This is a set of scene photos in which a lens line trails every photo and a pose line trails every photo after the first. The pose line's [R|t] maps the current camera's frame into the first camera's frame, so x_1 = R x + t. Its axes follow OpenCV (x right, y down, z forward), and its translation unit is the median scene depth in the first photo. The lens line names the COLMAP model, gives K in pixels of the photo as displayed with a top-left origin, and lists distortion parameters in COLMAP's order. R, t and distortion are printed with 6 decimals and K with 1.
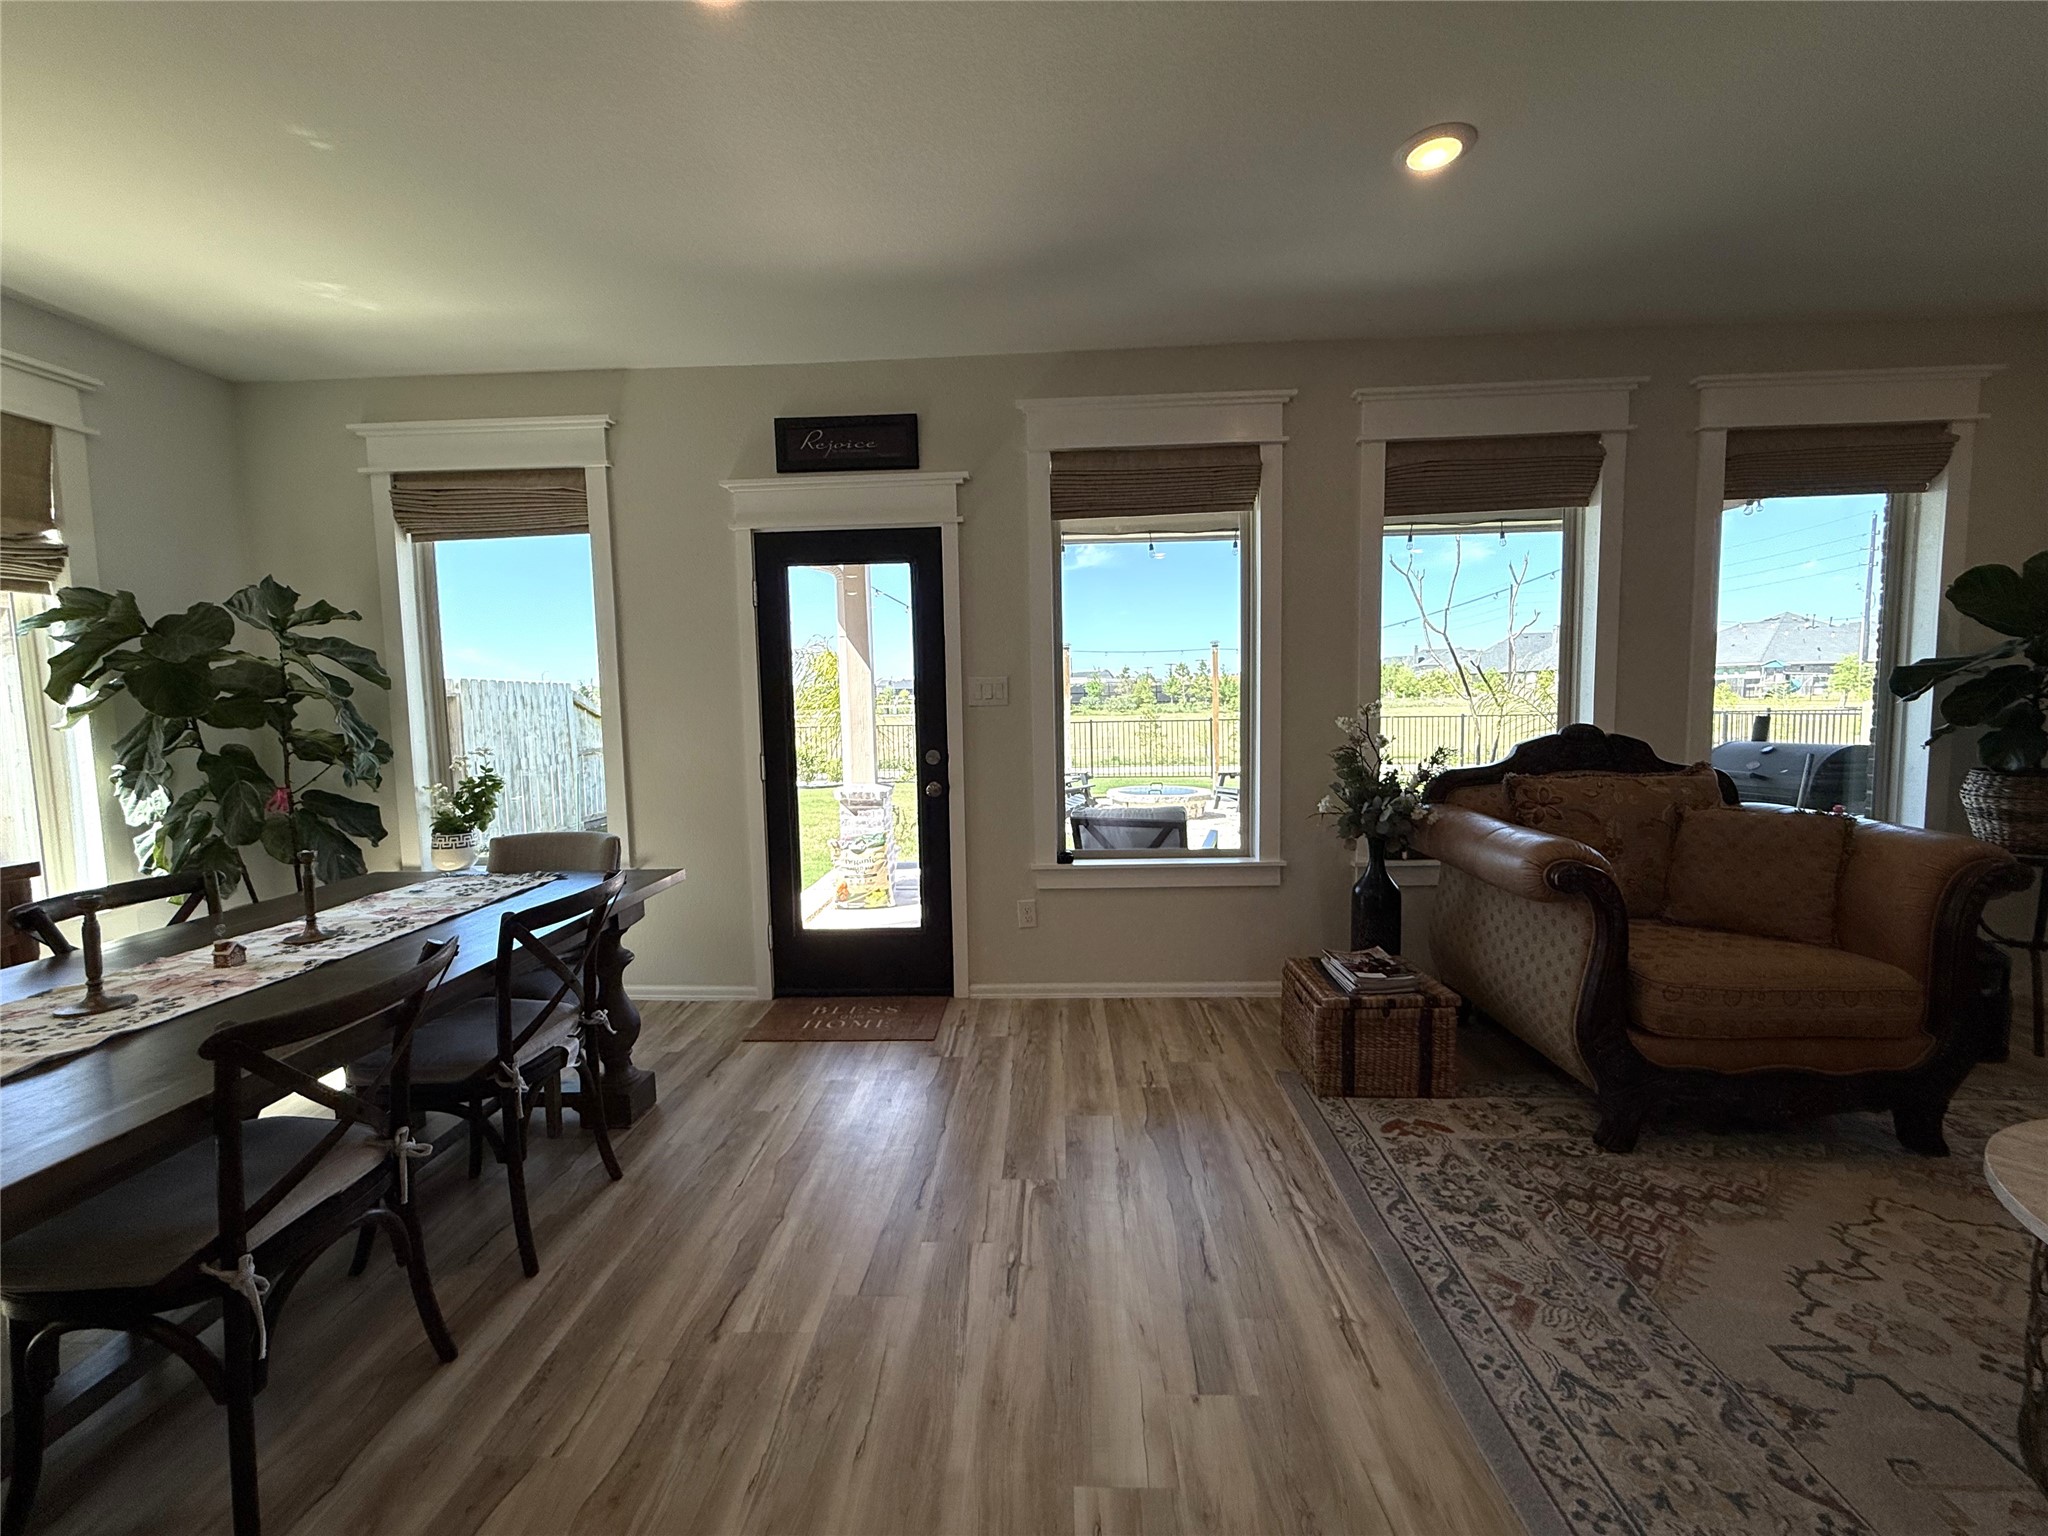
lens RADIAL K [[817.7, 0, 1019.8], [0, 817.7, 766.2], [0, 0, 1]] dist [-0.000163, 0.000054]
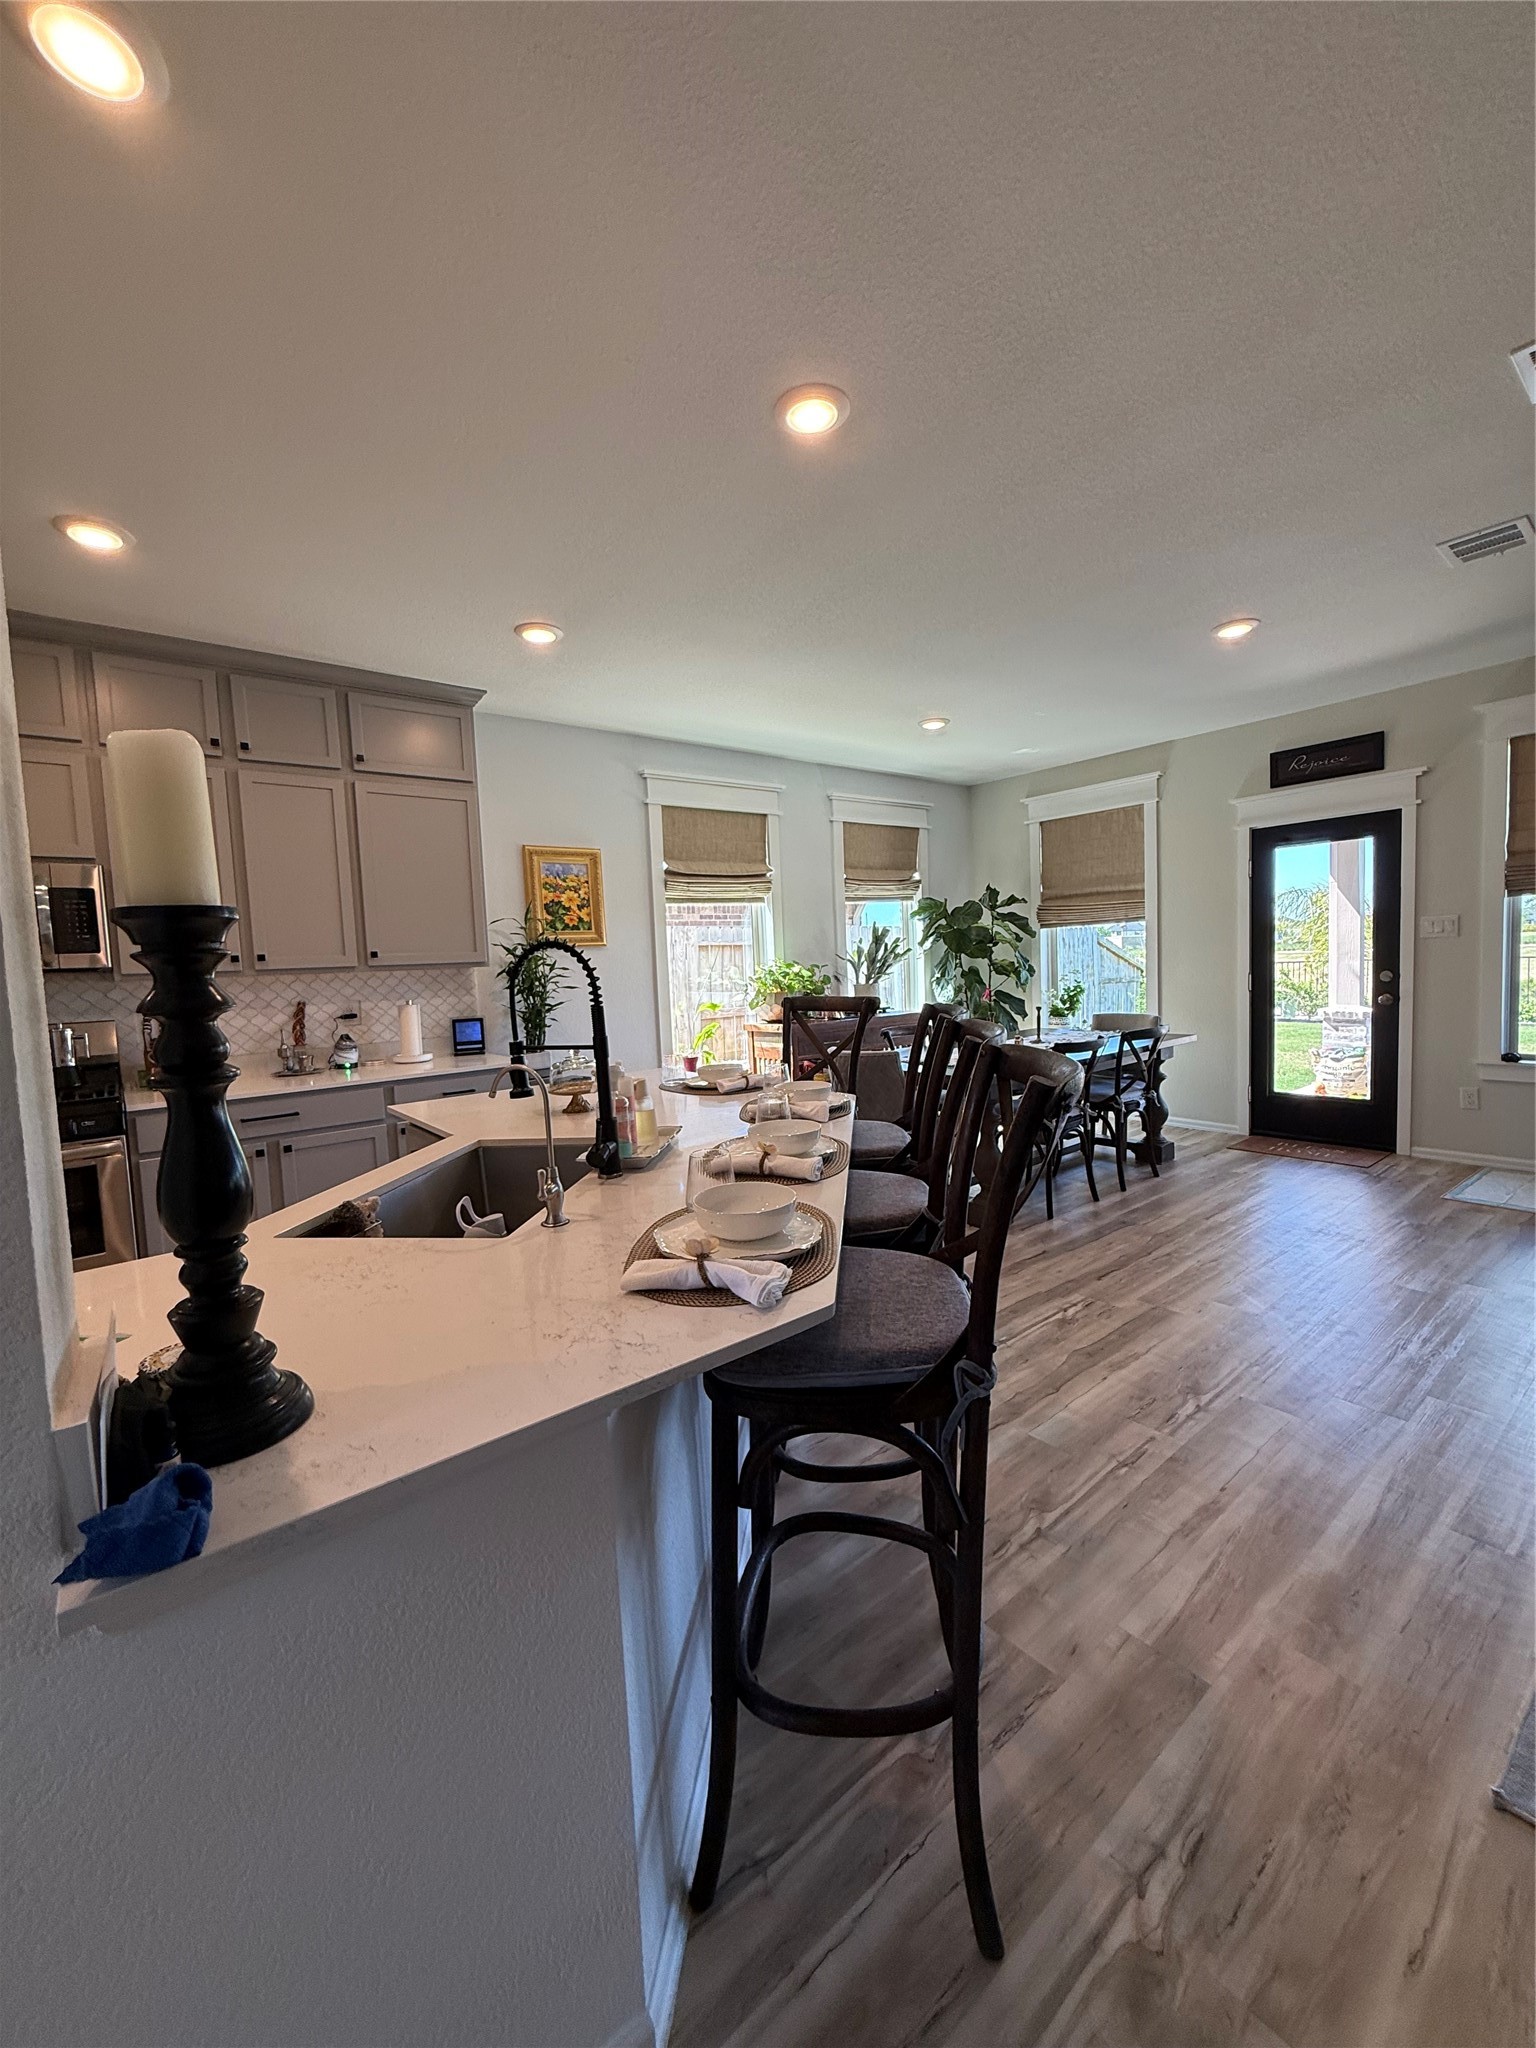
lens RADIAL K [[817.7, 0, 765.5], [0, 817.7, 1018.4], [0, 0, 1]] dist [-0.000163, 0.000054]
pose [[0.657669, 0.046823, -0.751850, 0.302504], [-0.032487, 0.998901, 0.033792, 0.058643], [0.752606, 0.002201, 0.658467, -0.857875]]
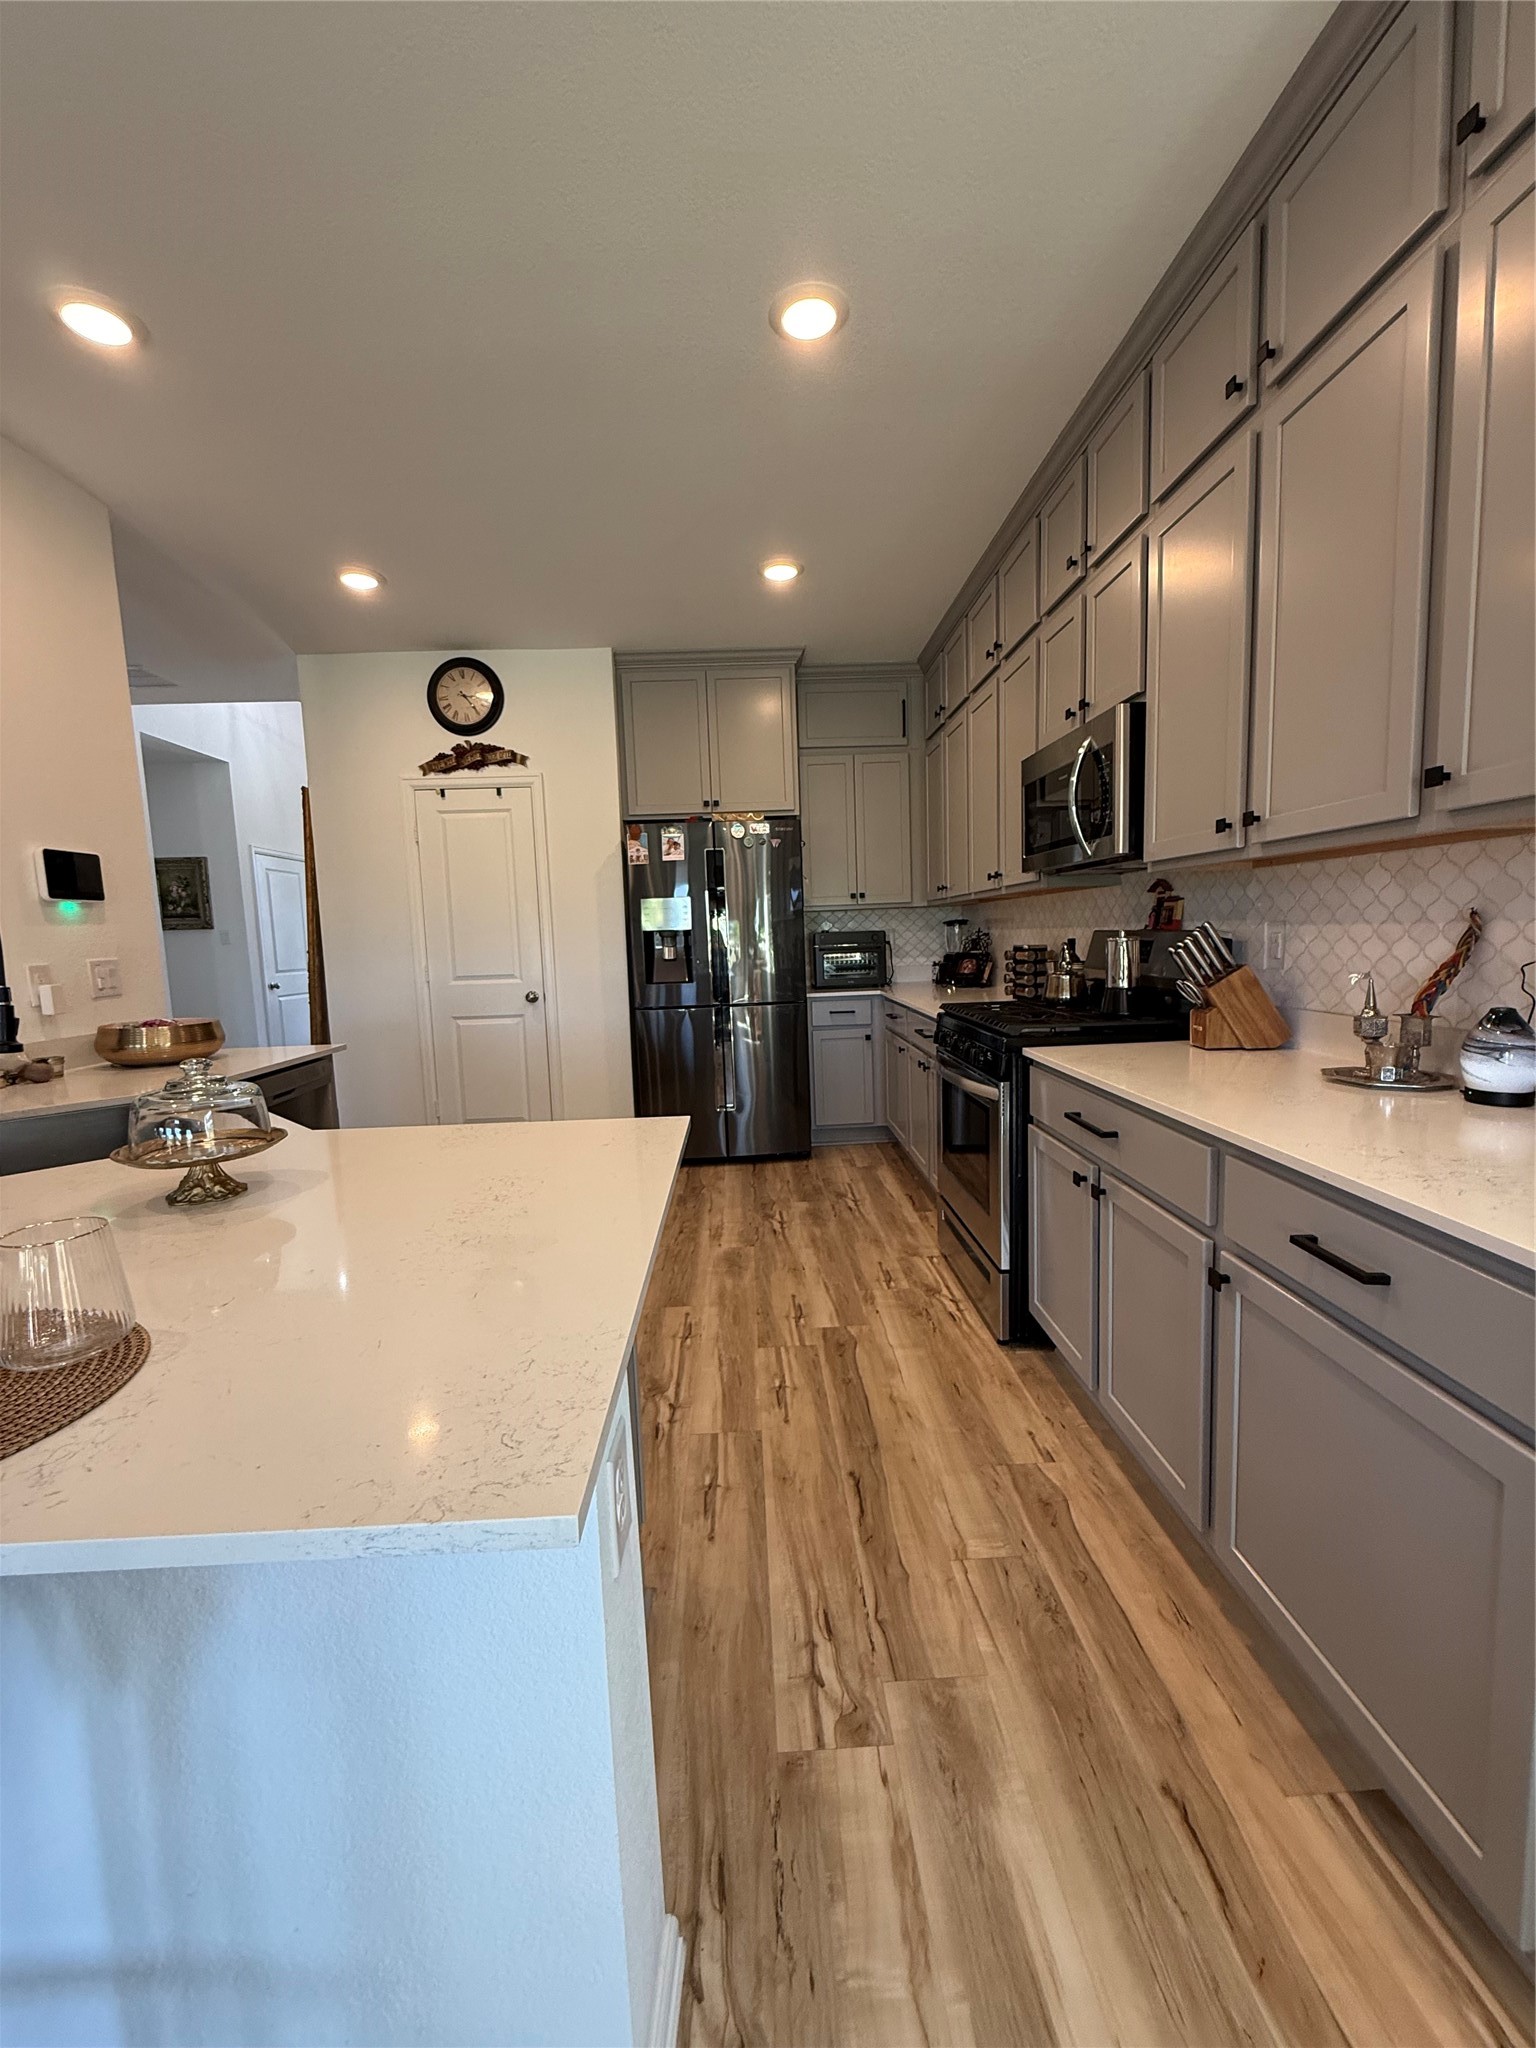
lens RADIAL K [[817.7, 0, 770.5], [0, 817.7, 1016.8], [0, 0, 1]] dist [-0.000163, 0.000054]
pose [[-0.994974, 0.065419, -0.075814, -0.739975], [0.050487, 0.981557, 0.184383, 0.047885], [0.086477, 0.179629, -0.979926, -0.033516]]
